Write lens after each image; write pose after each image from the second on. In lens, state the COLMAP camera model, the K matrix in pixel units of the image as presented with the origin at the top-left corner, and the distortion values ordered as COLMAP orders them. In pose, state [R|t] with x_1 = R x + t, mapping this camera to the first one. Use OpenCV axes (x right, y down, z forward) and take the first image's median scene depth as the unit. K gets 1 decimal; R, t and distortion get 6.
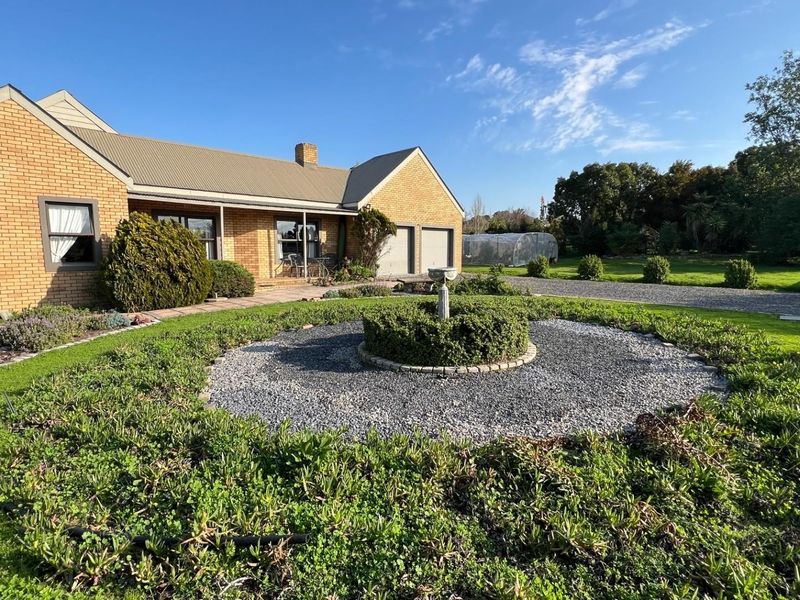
lens RADIAL K [[425.1, 0, 397.8], [0, 425.1, 297.9], [0, 0, 1]] dist [0.000506, -0.000323]
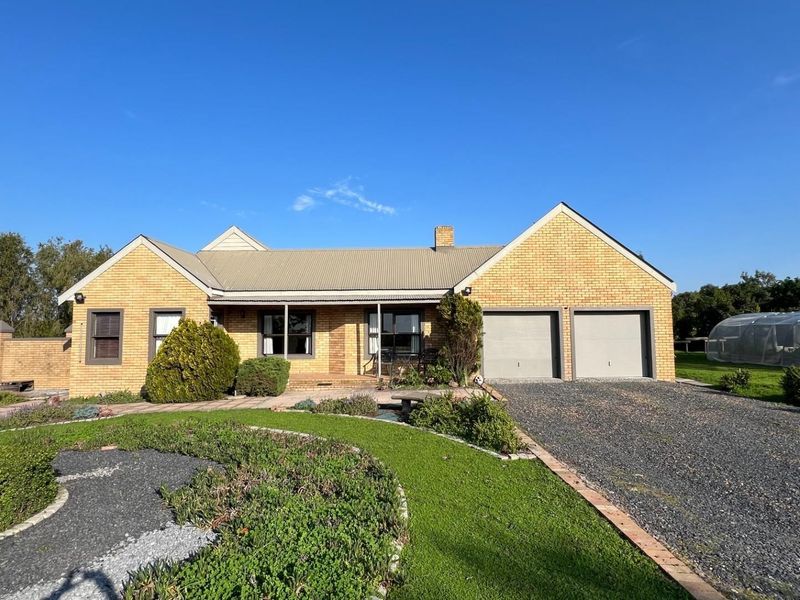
lens RADIAL K [[425.1, 0, 397.8], [0, 425.1, 297.9], [0, 0, 1]] dist [0.000506, -0.000323]
pose [[0.704205, -0.061433, -0.707334, 0.808650], [-0.071237, 0.985109, -0.156481, -0.136578], [0.706414, 0.160583, 0.689342, 0.729478]]
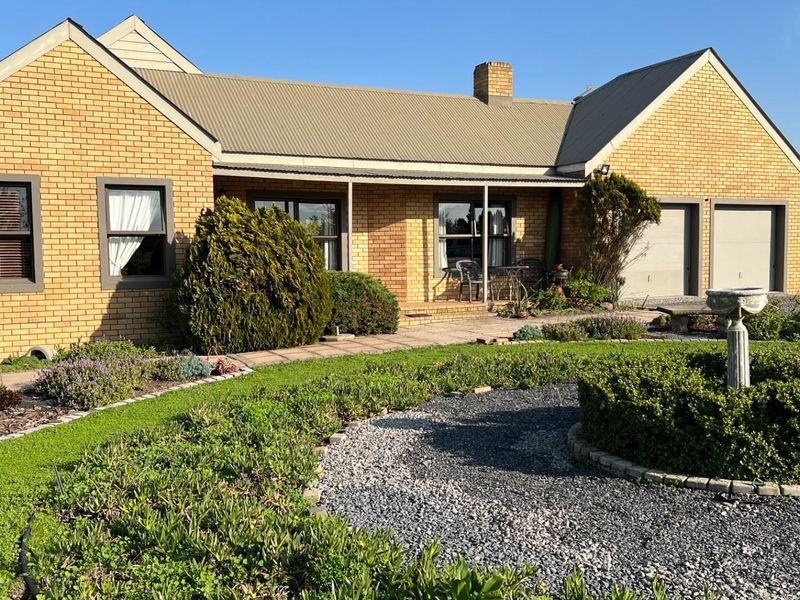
lens RADIAL K [[786.1, 0, 400.0], [0, 786.1, 300.0], [0, 0, 1]] dist [0.137069, -0.285685]
pose [[0.946914, 0.009630, -0.321342, 0.018746], [-0.025133, 0.998710, -0.044130, -0.002671], [0.320502, 0.049863, 0.945935, -0.035625]]
